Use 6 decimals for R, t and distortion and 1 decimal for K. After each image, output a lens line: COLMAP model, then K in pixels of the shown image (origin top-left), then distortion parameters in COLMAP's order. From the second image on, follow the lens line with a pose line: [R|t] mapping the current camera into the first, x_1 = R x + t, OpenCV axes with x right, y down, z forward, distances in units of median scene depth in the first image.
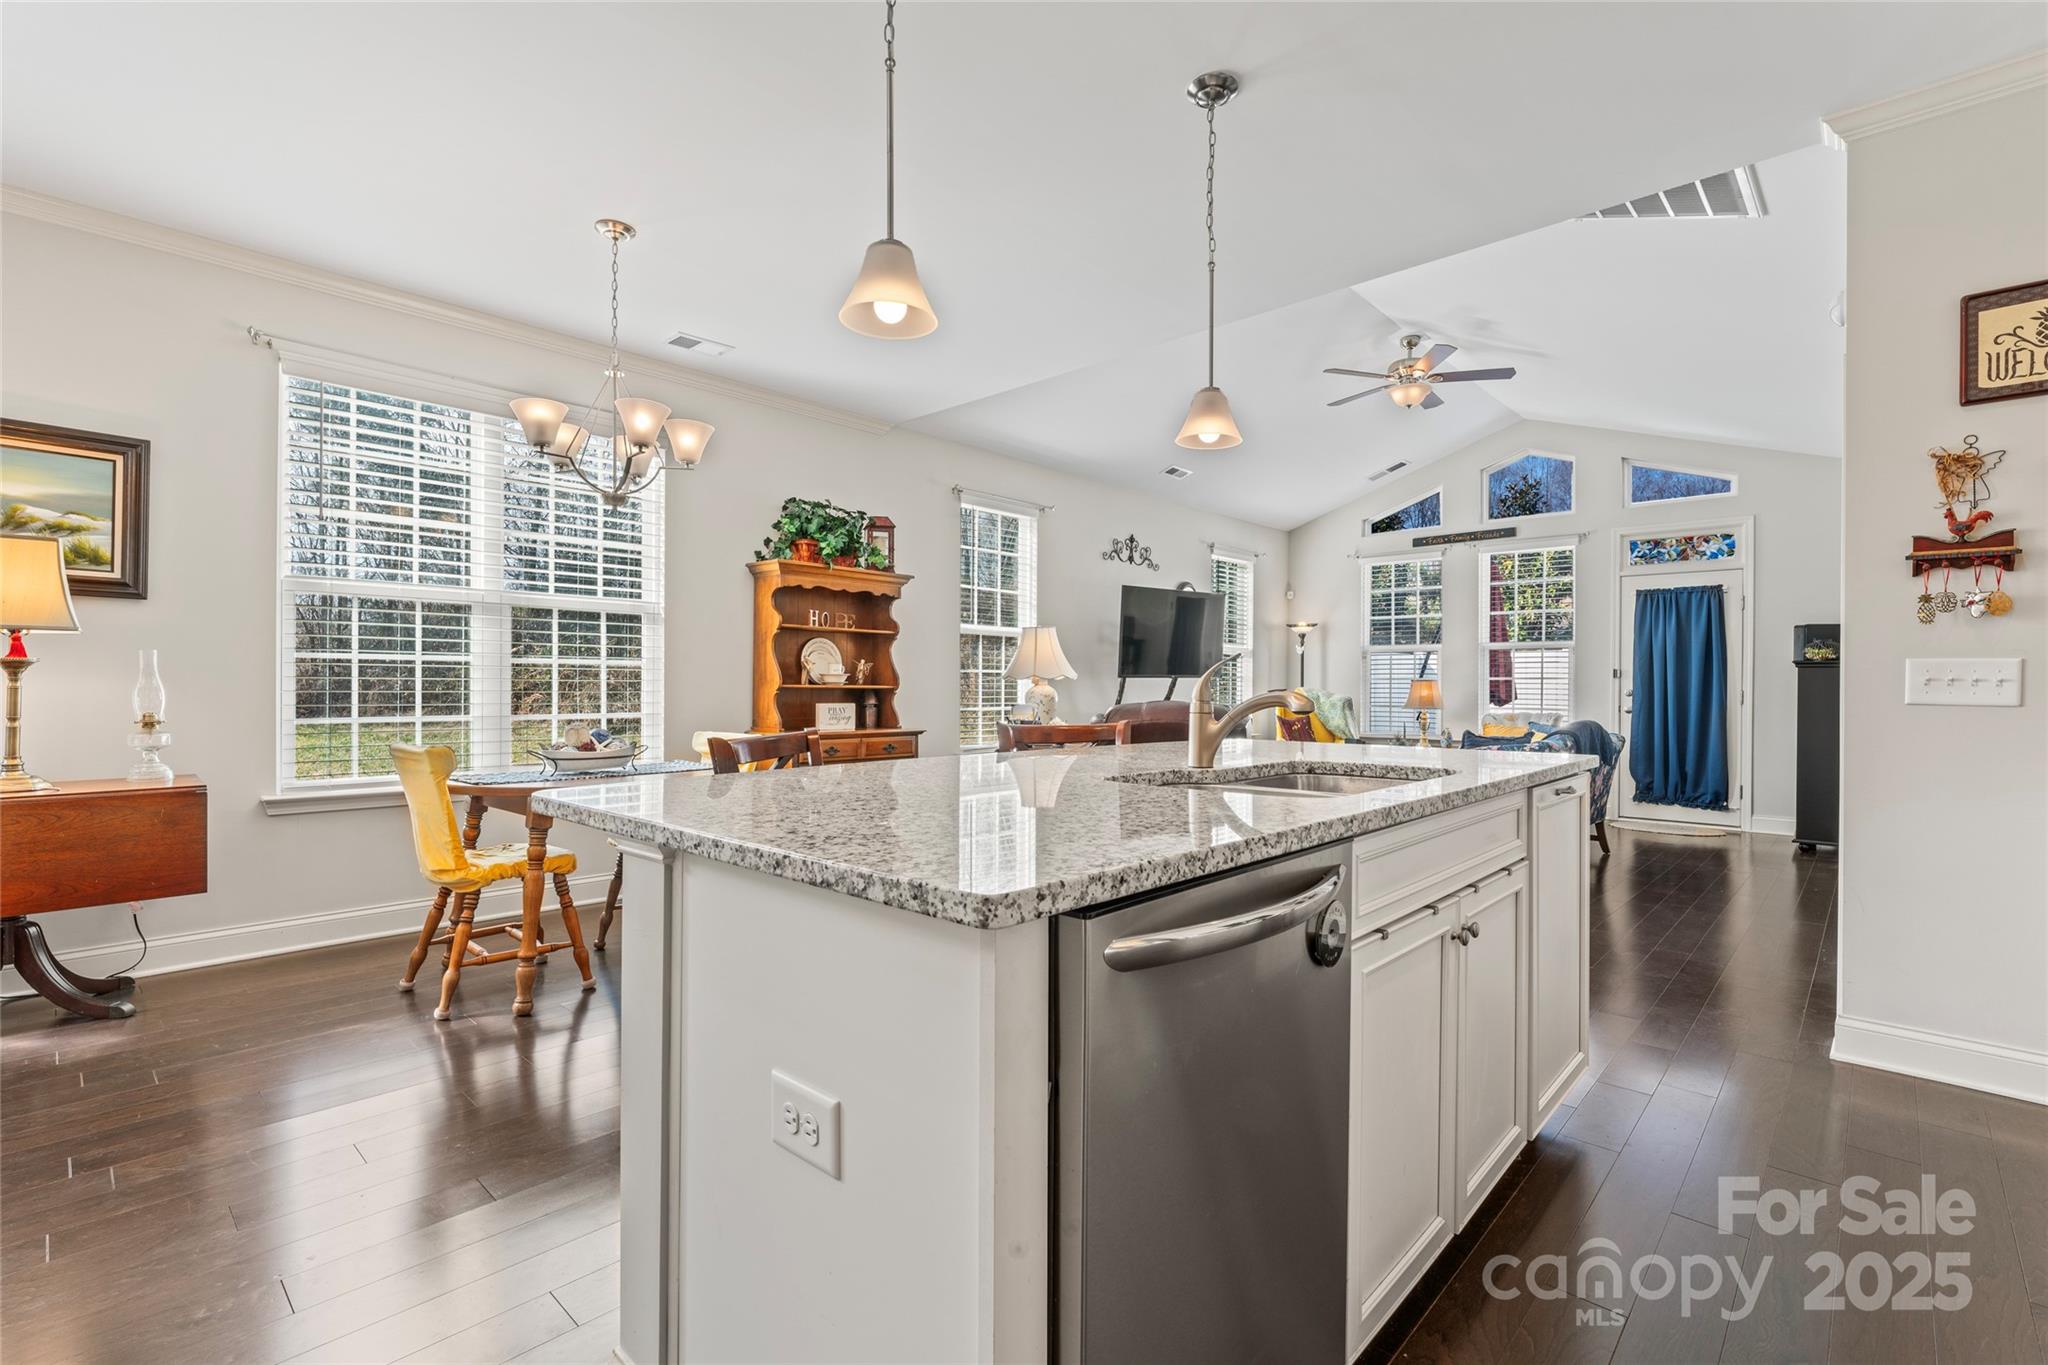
lens RADIAL K [[923.4, 0, 1016.5], [0, 923.4, 686.6], [0, 0, 1]] dist [0.001248, 0.000268]
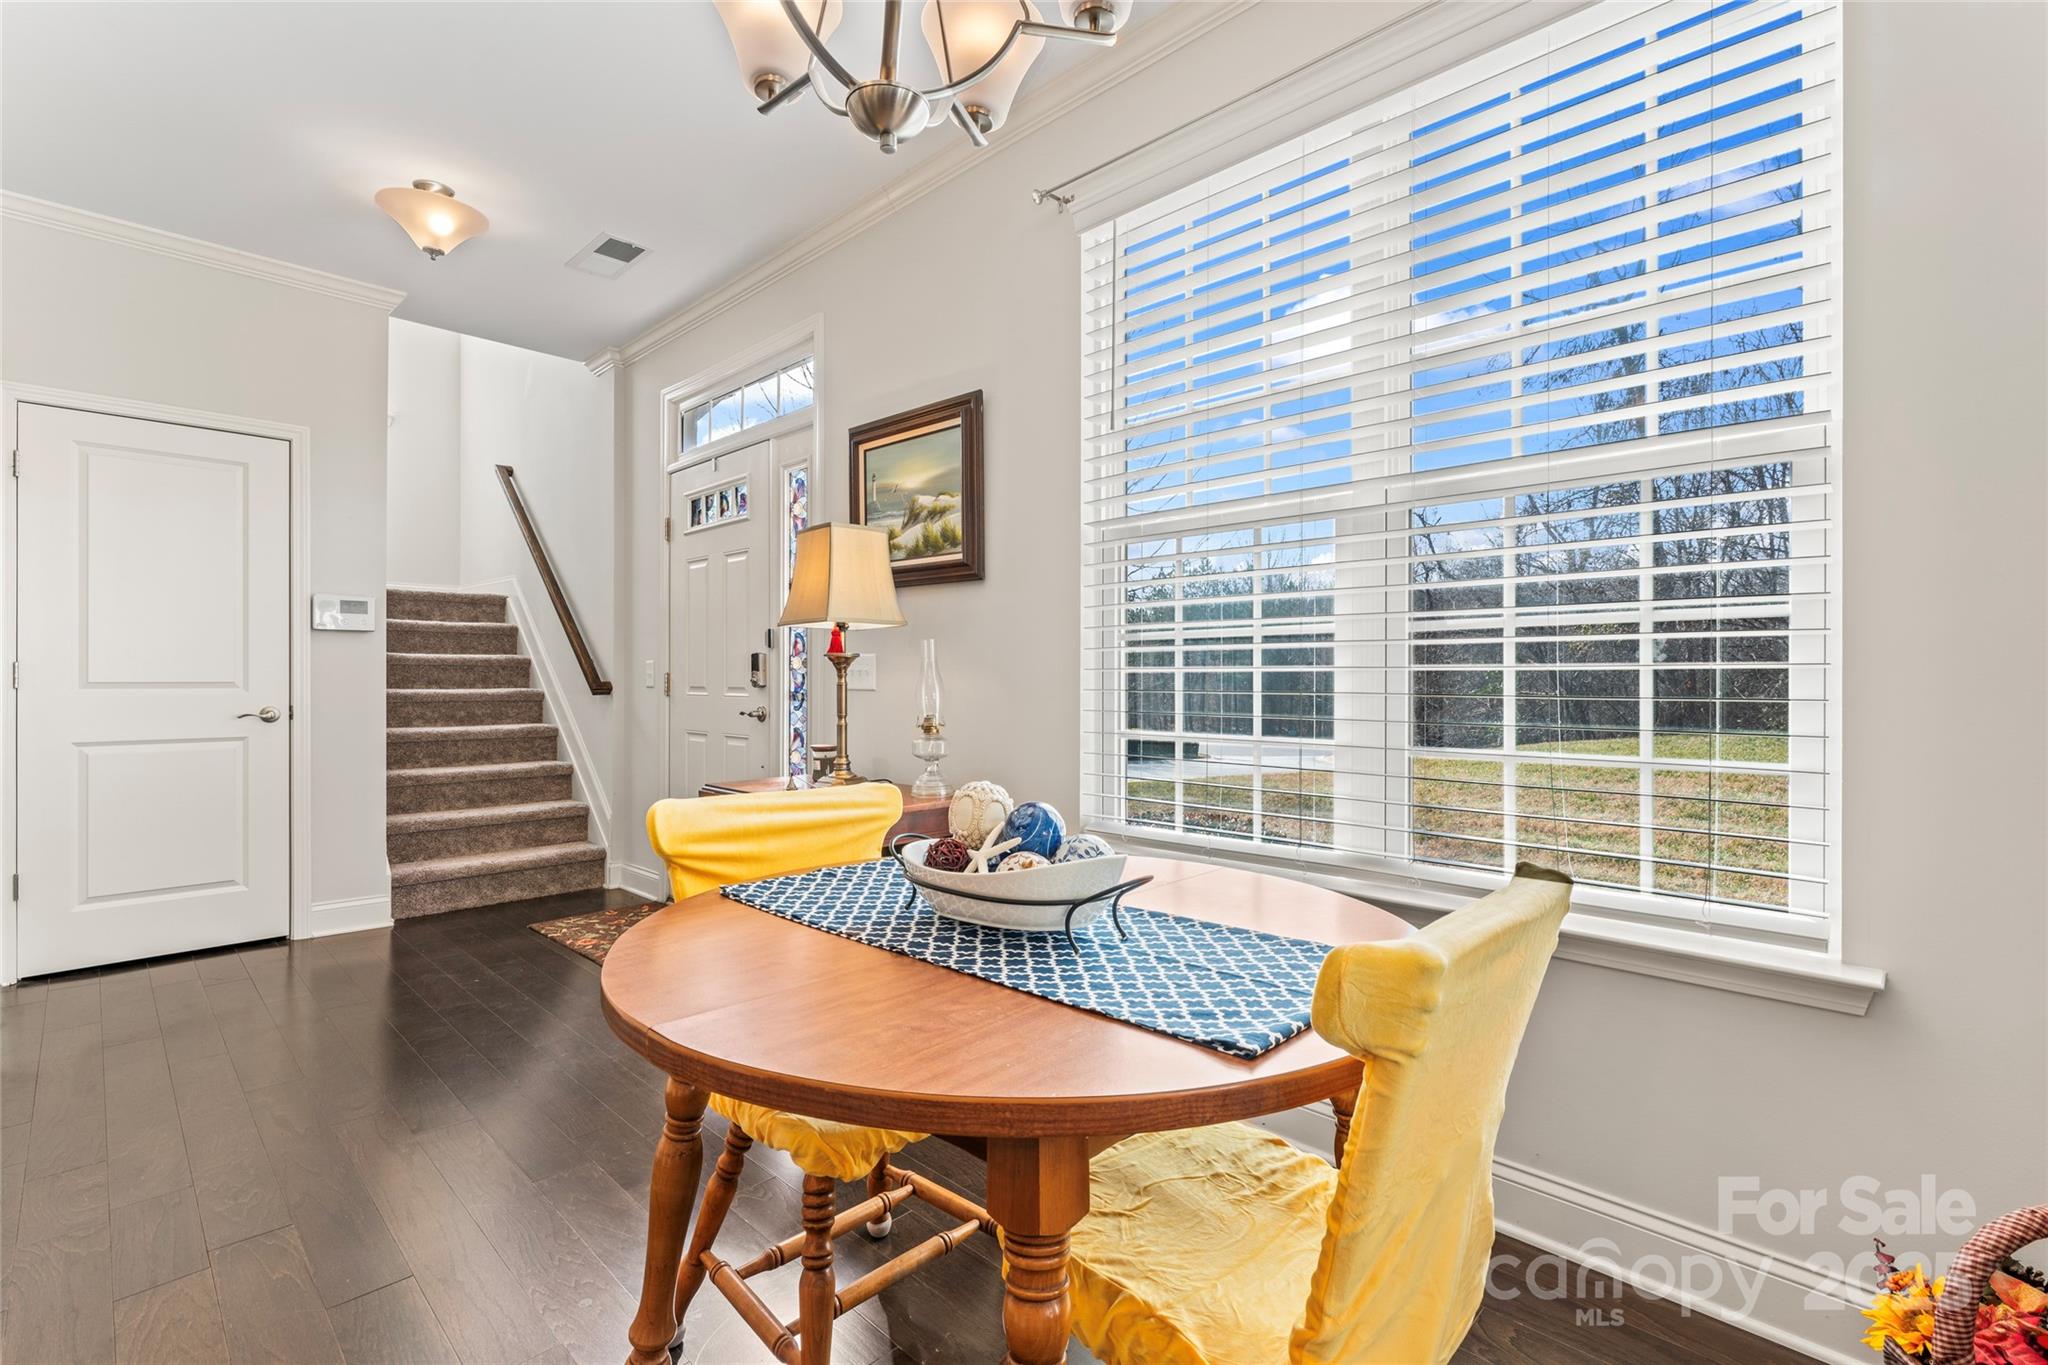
lens RADIAL K [[923.4, 0, 1016.8], [0, 923.4, 681.1], [0, 0, 1]] dist [0.001248, 0.000268]
pose [[-0.025582, -0.006735, -0.999650, -0.066597], [-0.003809, 0.999971, -0.006639, 0.001830], [0.999665, 0.003638, -0.025607, 0.660512]]
